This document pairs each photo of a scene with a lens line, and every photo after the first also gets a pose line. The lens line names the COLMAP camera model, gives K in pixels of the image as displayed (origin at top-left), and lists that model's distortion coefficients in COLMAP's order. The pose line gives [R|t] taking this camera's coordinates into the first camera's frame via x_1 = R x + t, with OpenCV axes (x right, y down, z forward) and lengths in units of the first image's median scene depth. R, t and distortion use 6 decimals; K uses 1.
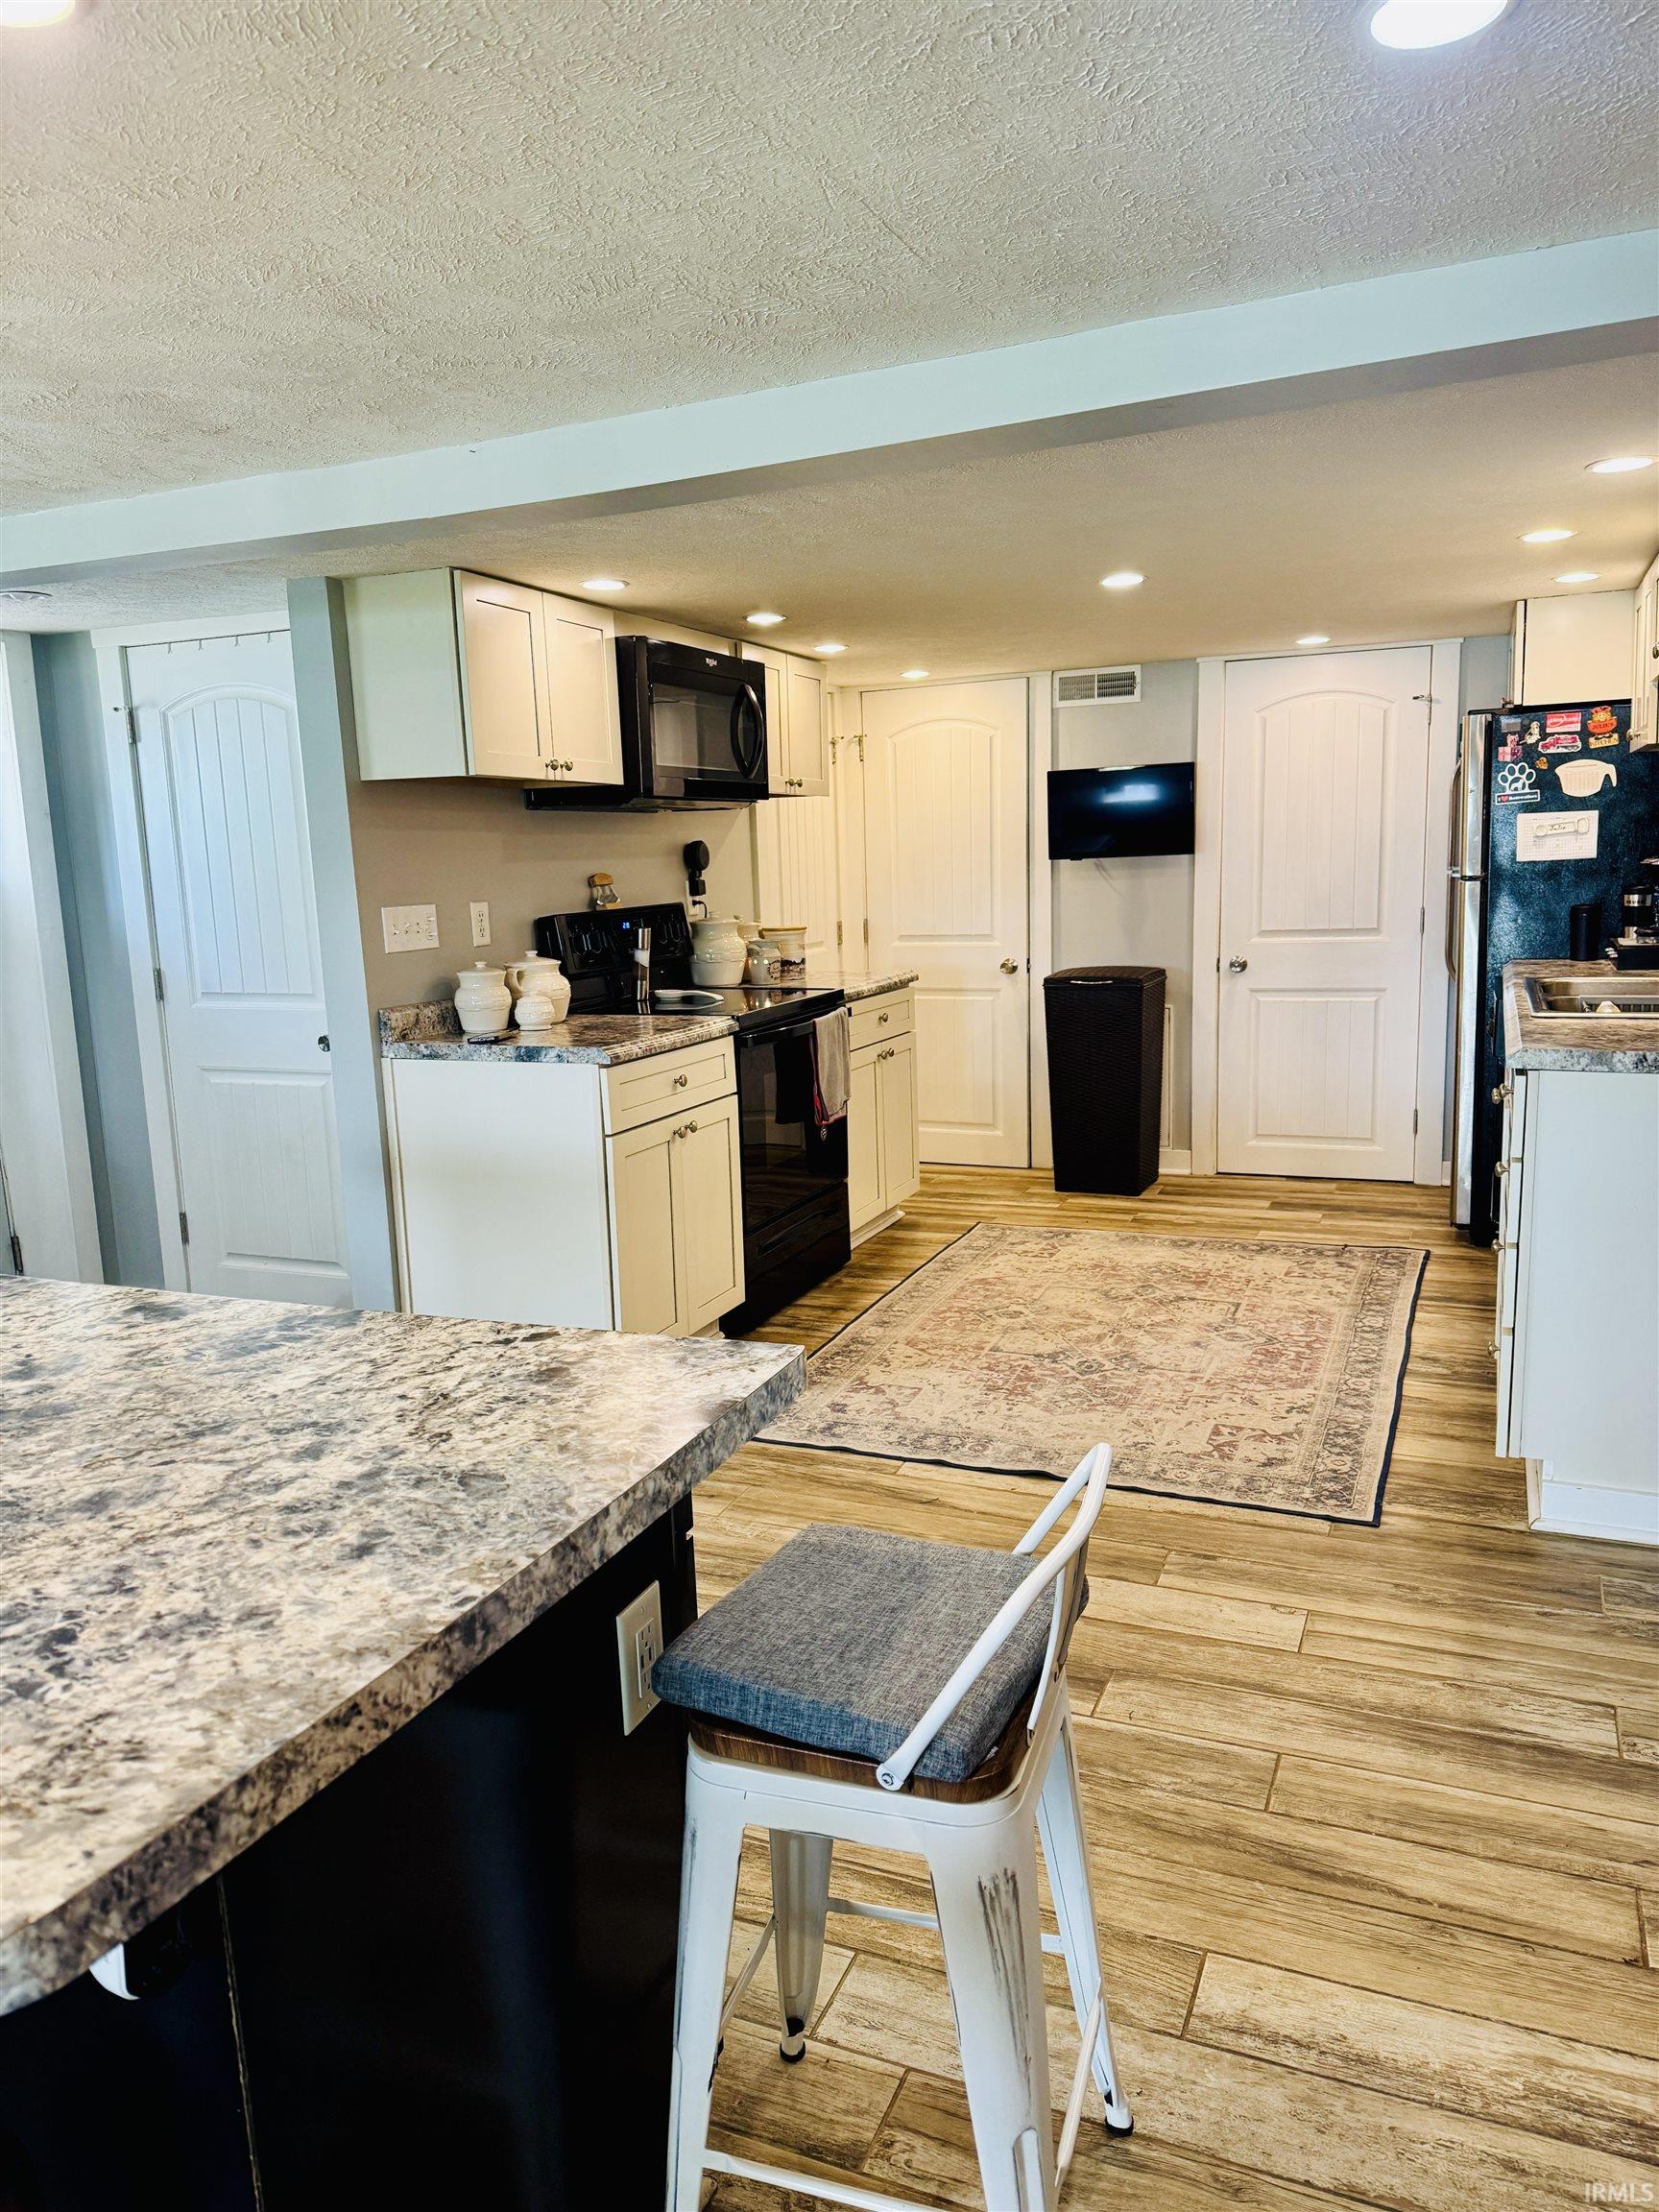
lens RADIAL K [[1540.7, 0, 833.8], [0, 1540.7, 1105.2], [0, 0, 1]] dist [0.151626, -0.267648]
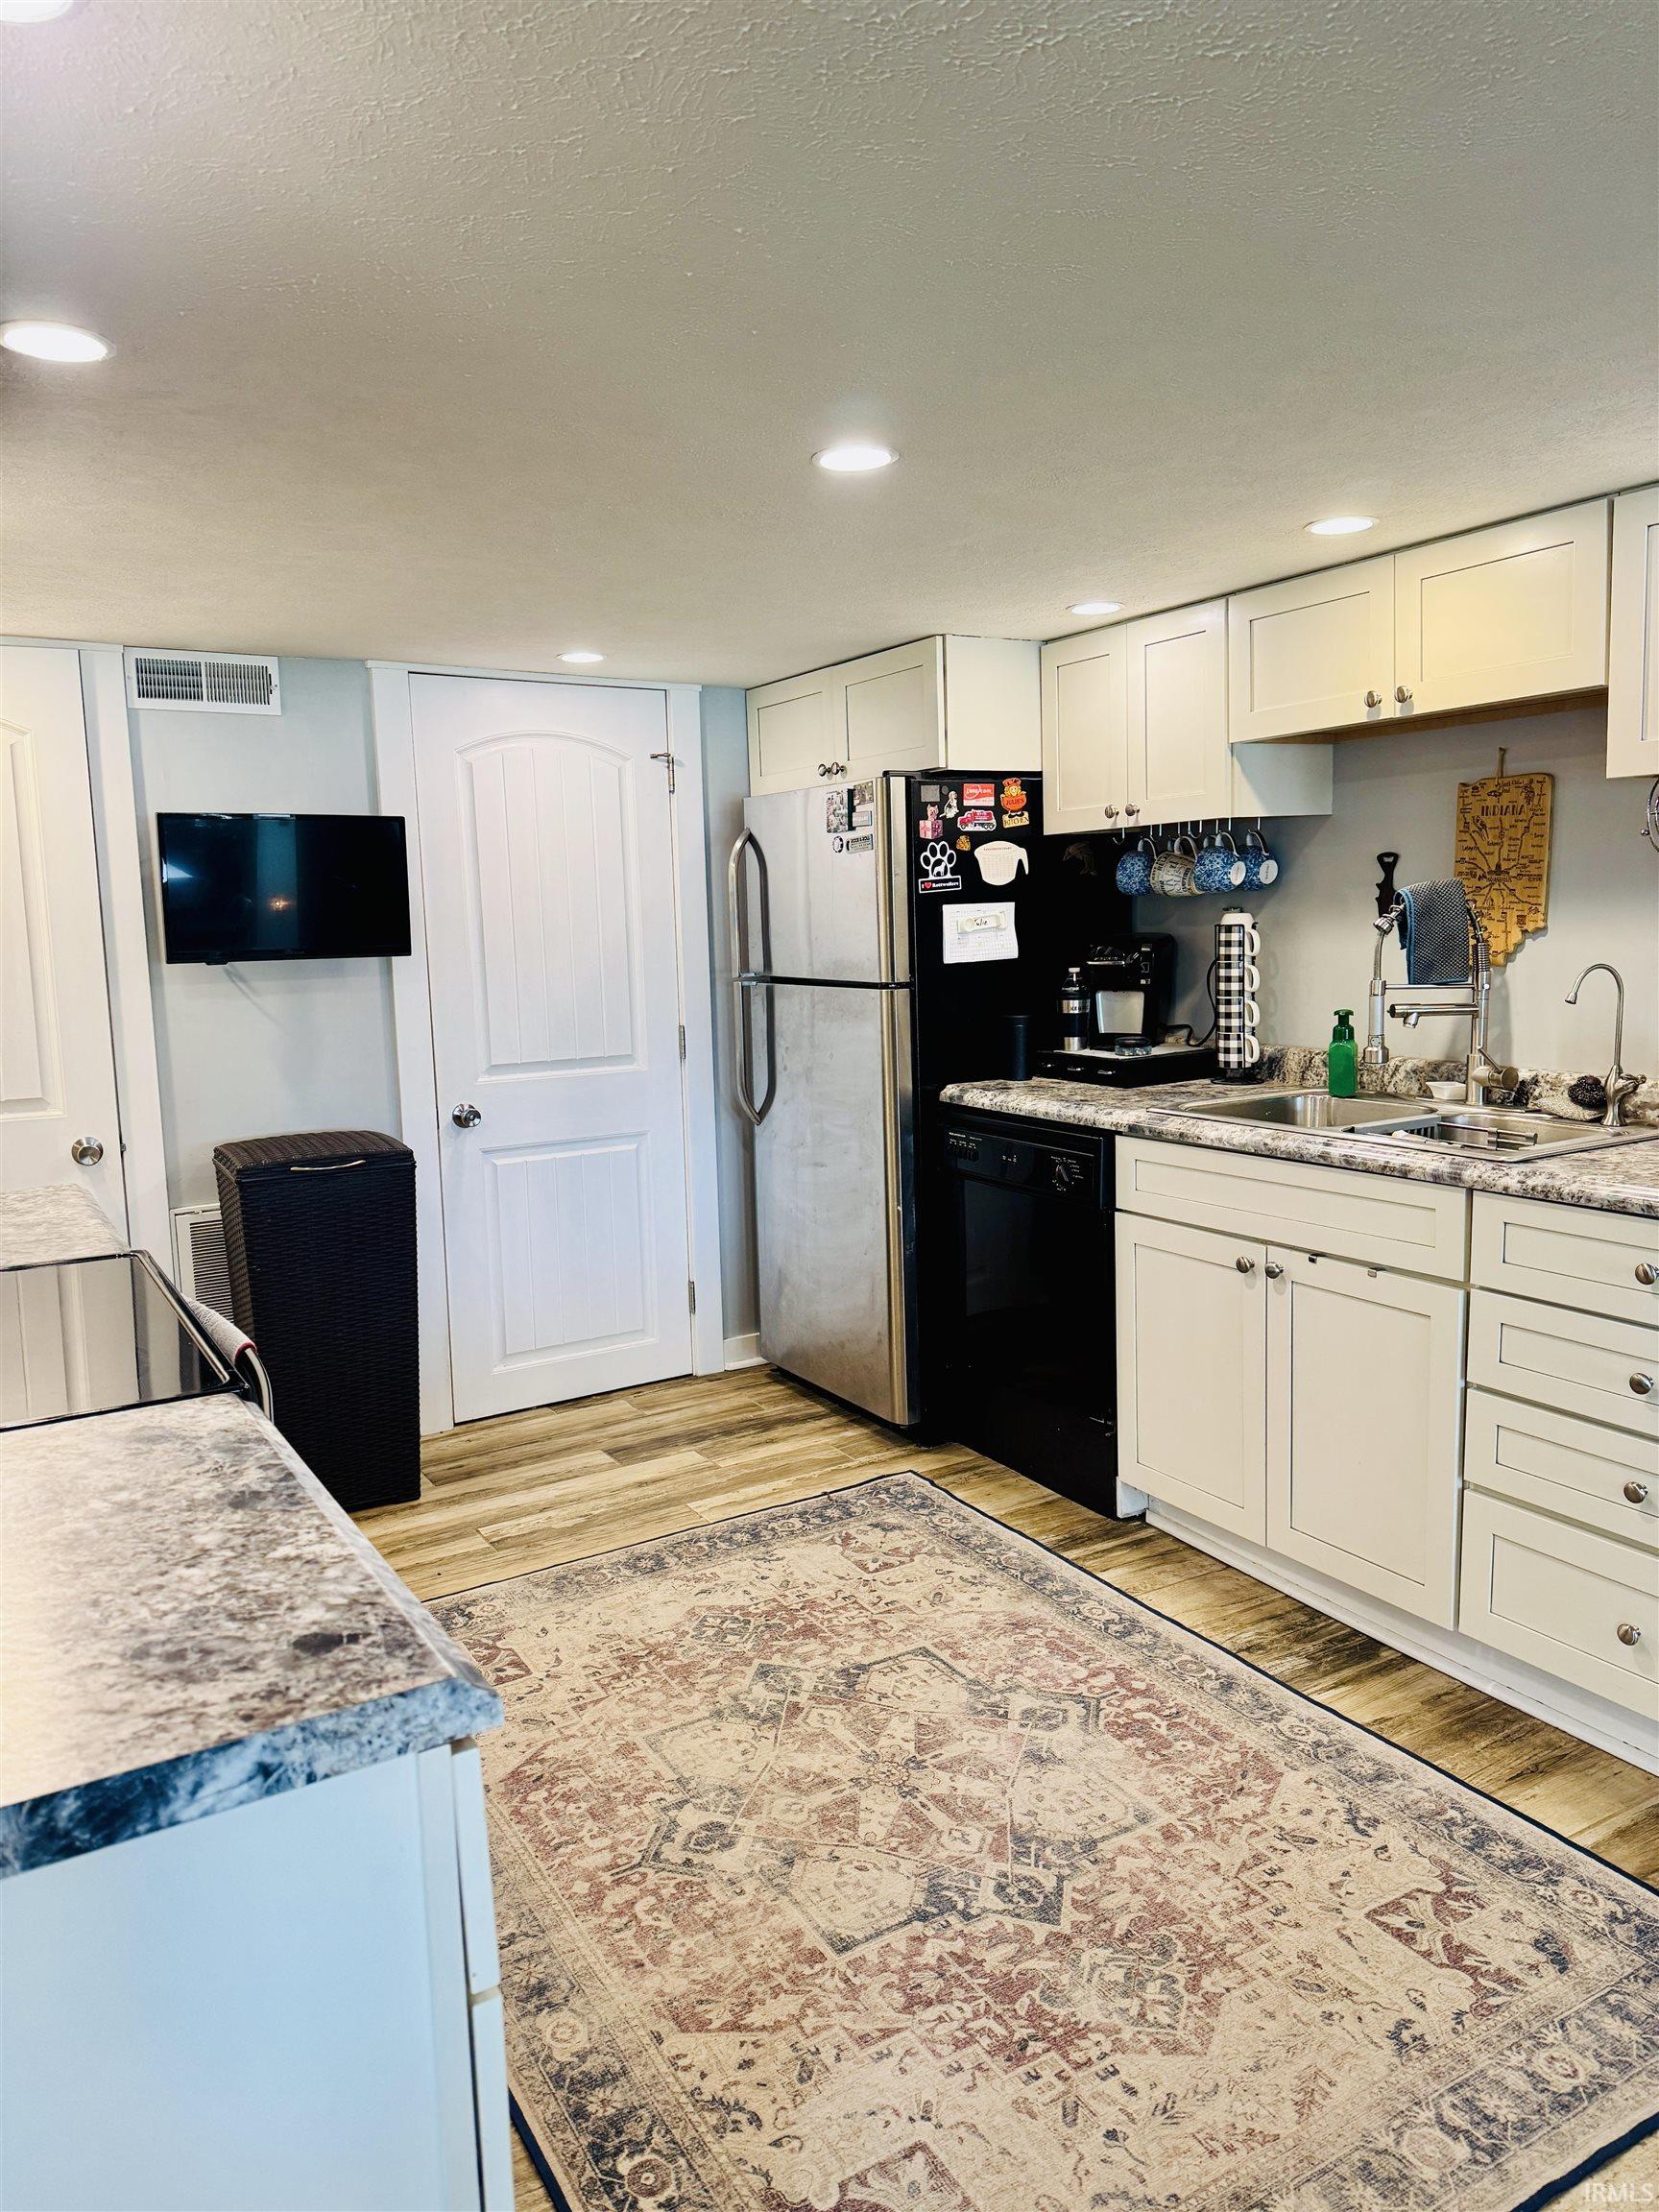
lens RADIAL K [[1528.8, 0, 807.5], [0, 1528.8, 1103.6], [0, 0, 1]] dist [0.139983, -0.205419]
pose [[0.591145, -0.083379, 0.802244, -0.244078], [0.138845, 0.990314, 0.000616, -0.094902], [-0.794525, 0.111024, 0.596996, 0.599975]]
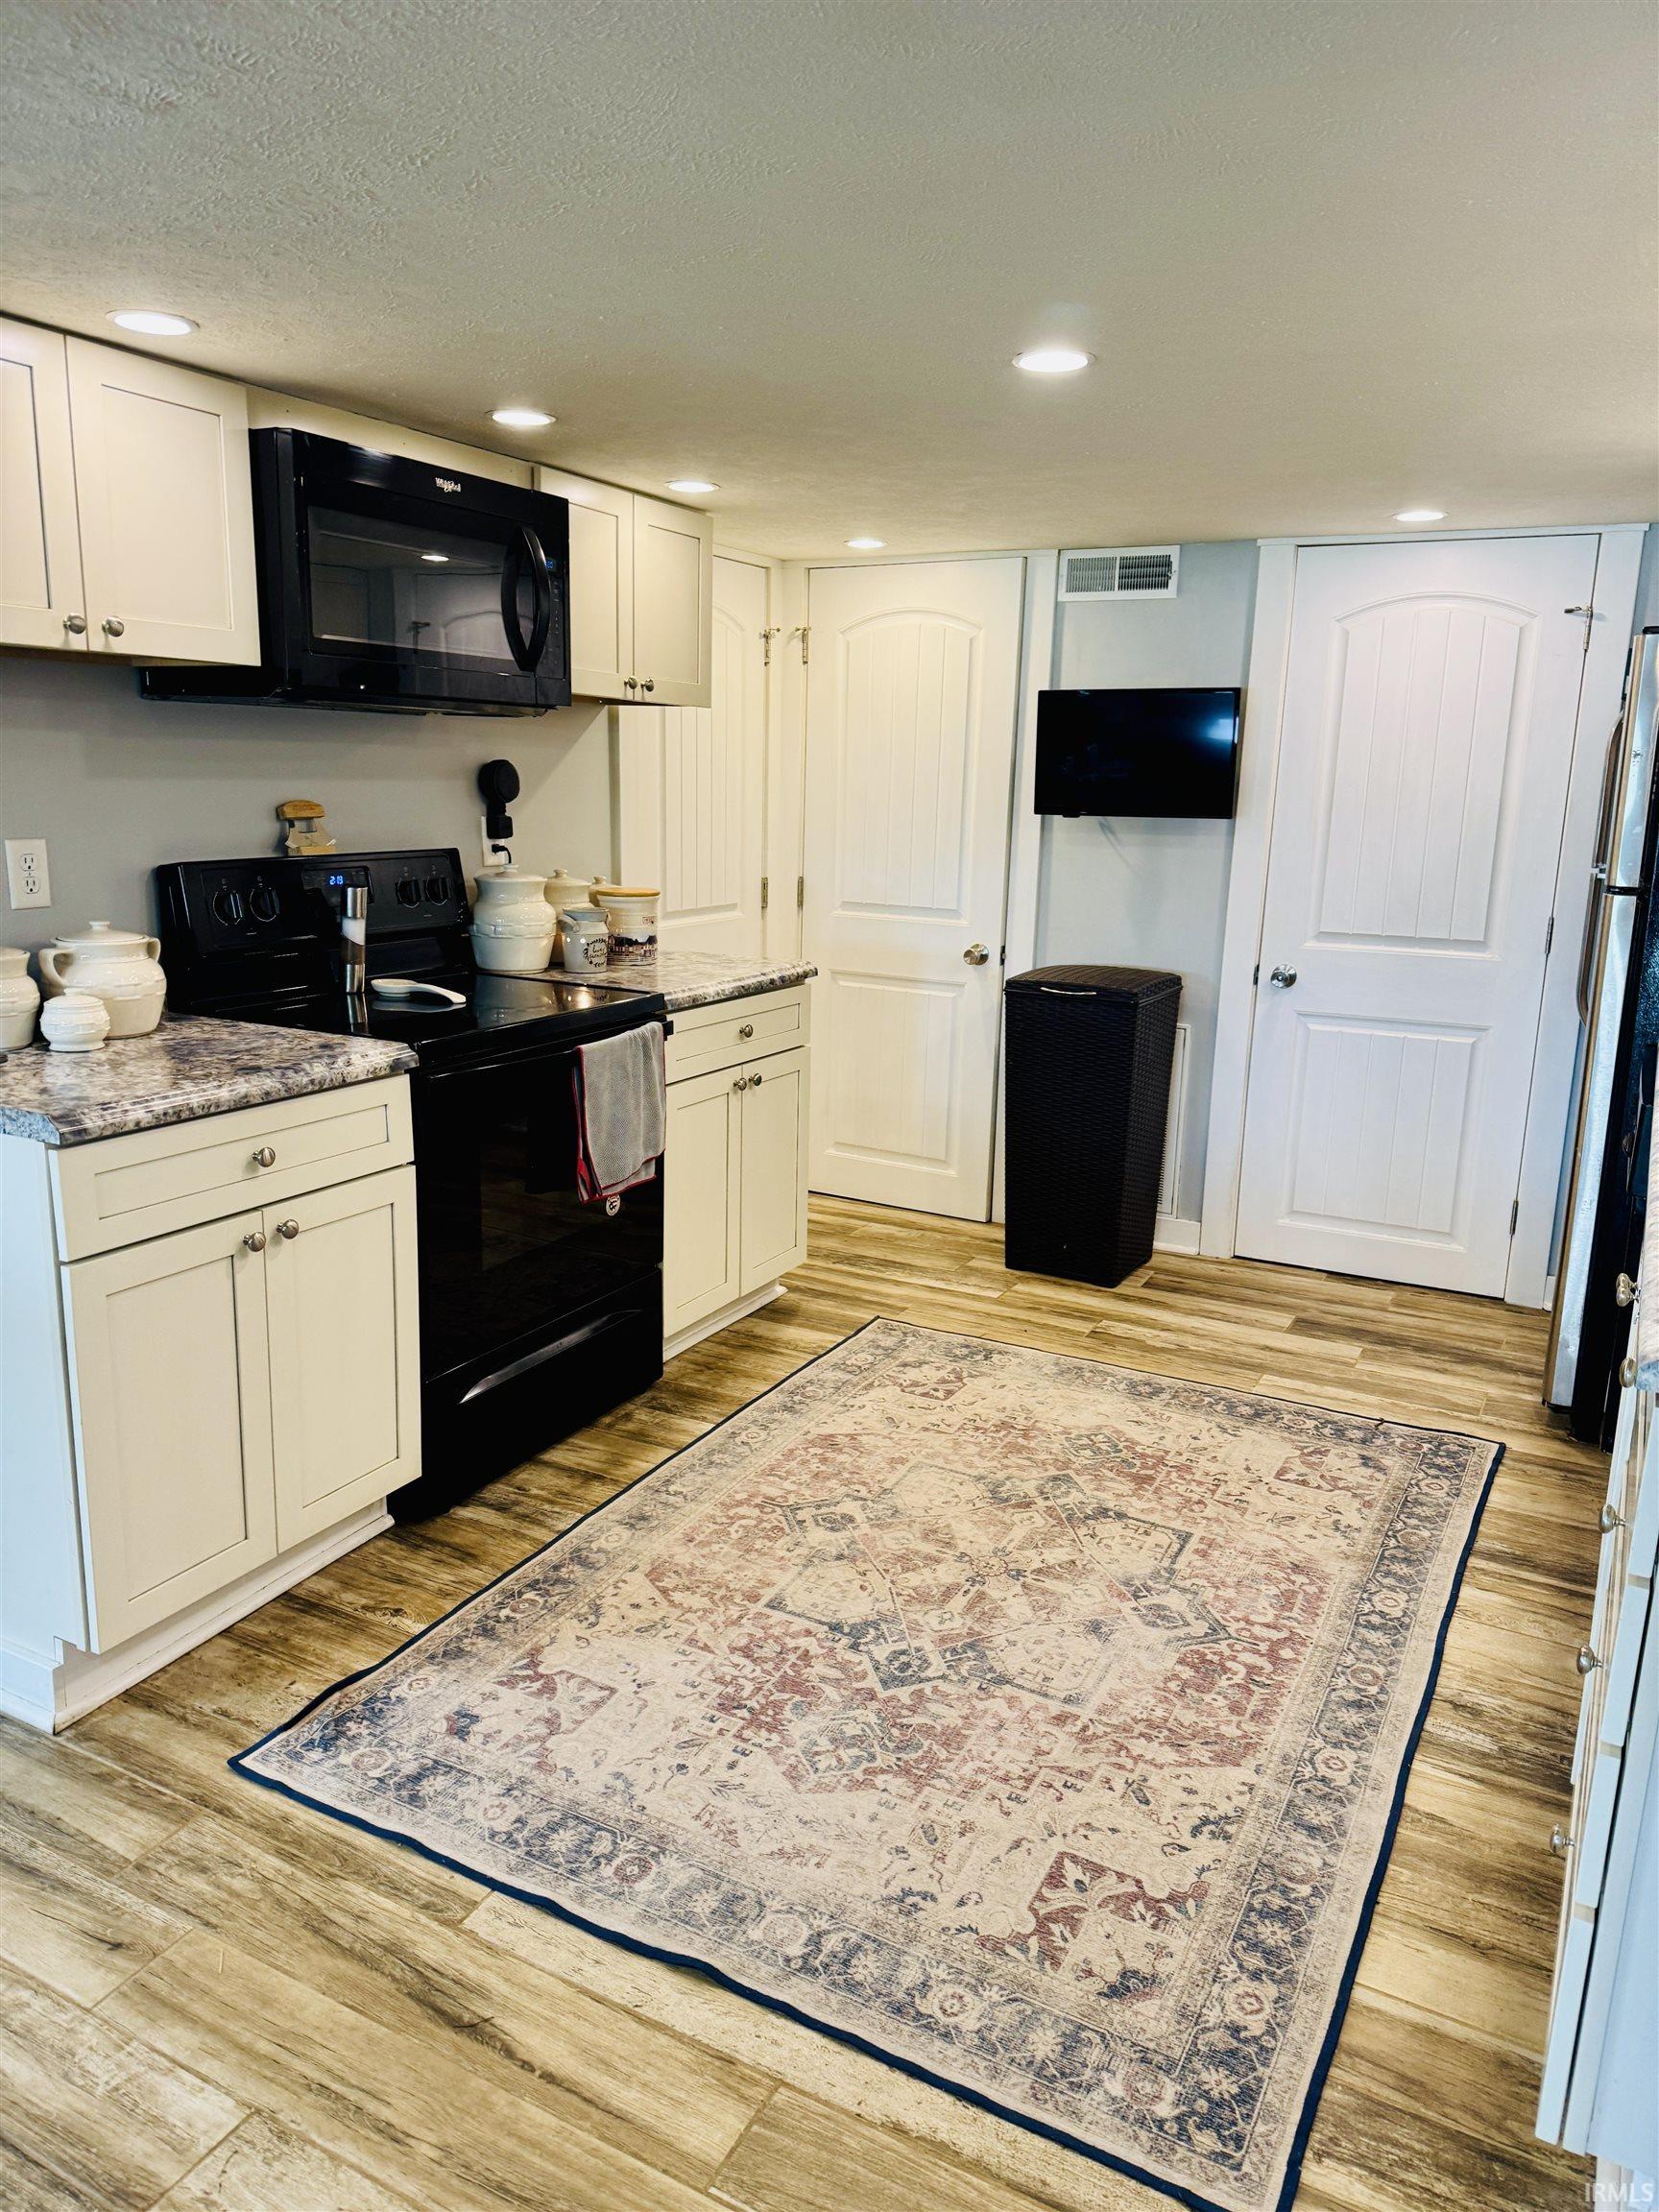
lens RADIAL K [[1534.1, 0, 841.4], [0, 1534.1, 1109.1], [0, 0, 1]] dist [0.146774, -0.263285]
pose [[0.994617, 0.073867, -0.072670, 0.142488], [-0.069694, 0.995859, 0.058371, -0.071999], [0.076681, -0.052992, 0.995646, 0.335978]]
